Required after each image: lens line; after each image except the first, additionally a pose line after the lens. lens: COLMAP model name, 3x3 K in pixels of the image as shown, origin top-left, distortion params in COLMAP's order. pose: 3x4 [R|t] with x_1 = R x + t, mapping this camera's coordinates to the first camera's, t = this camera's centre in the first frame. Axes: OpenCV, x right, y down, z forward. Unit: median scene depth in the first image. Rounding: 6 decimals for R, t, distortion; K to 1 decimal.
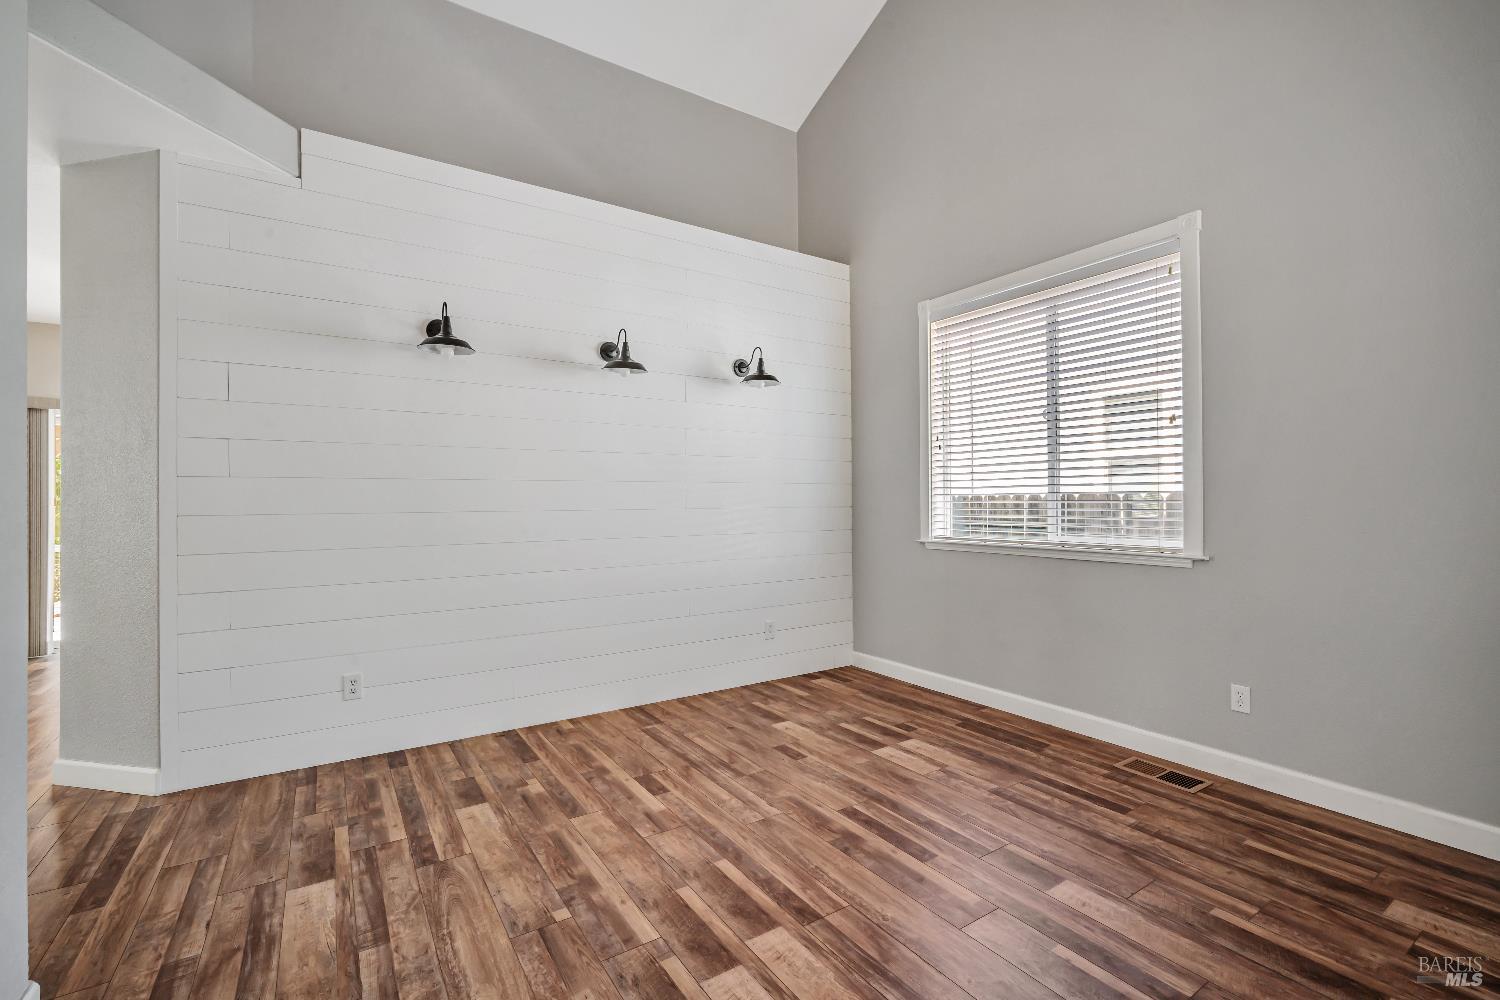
lens RADIAL K [[654.4, 0, 750.7], [0, 654.4, 501.3], [0, 0, 1]] dist [-0.013513, 0.003595]
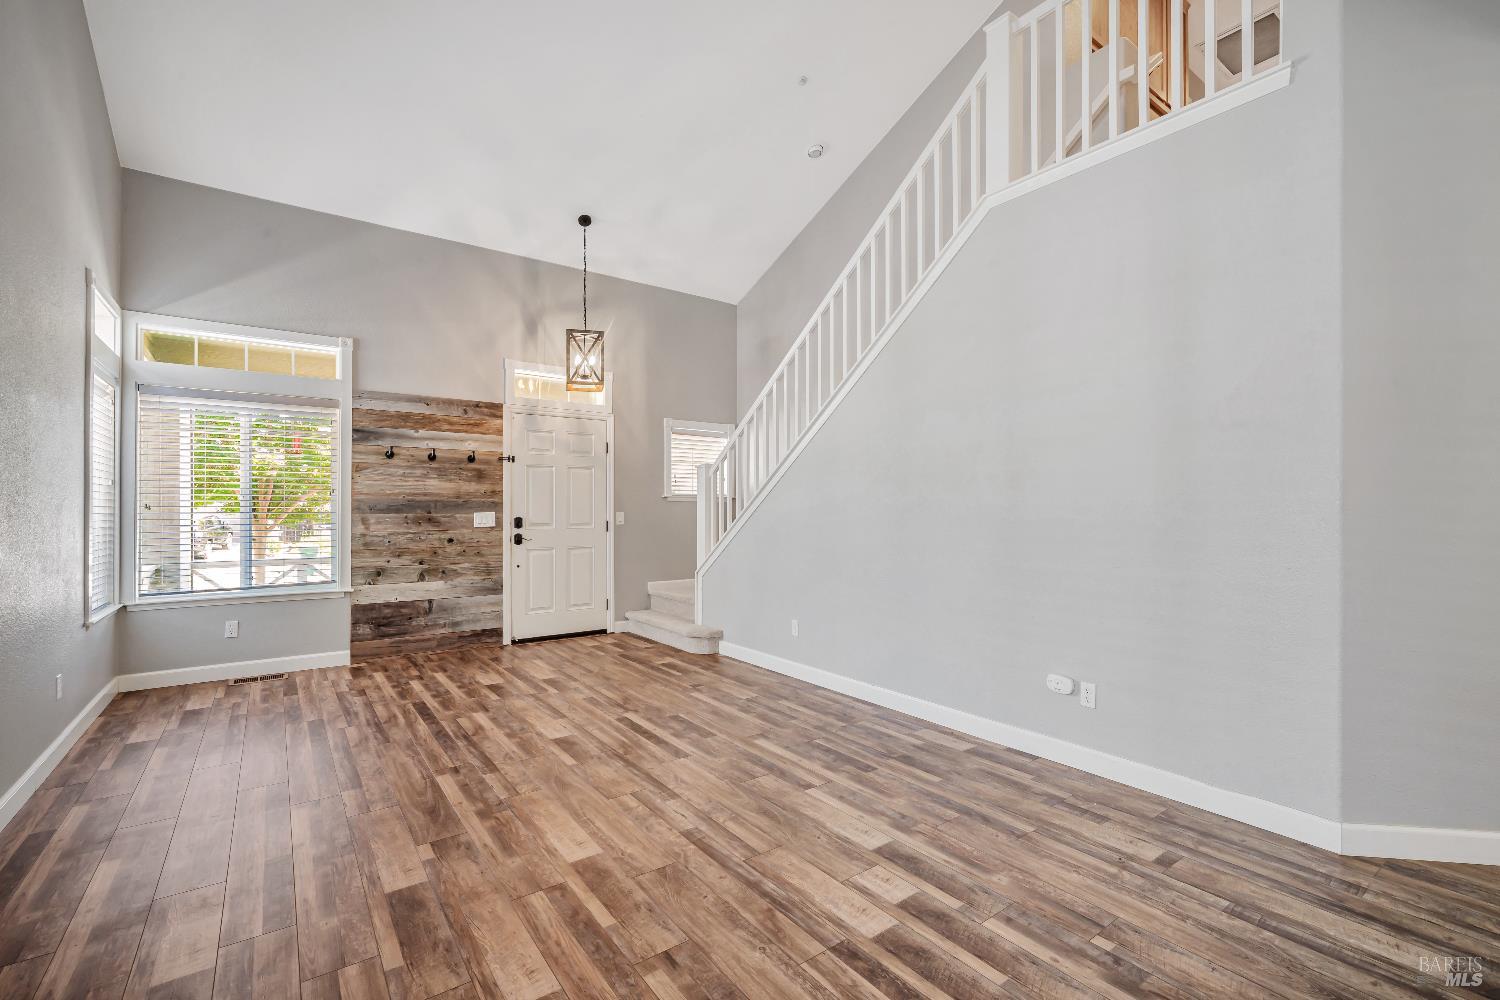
lens RADIAL K [[654.4, 0, 749.6], [0, 654.4, 505.6], [0, 0, 1]] dist [-0.013513, 0.003595]
pose [[-0.998701, 0.004559, -0.050758, 0.270319], [0.004937, 0.999961, -0.007316, 0.004533], [0.050722, -0.007557, -0.998684, 1.945432]]
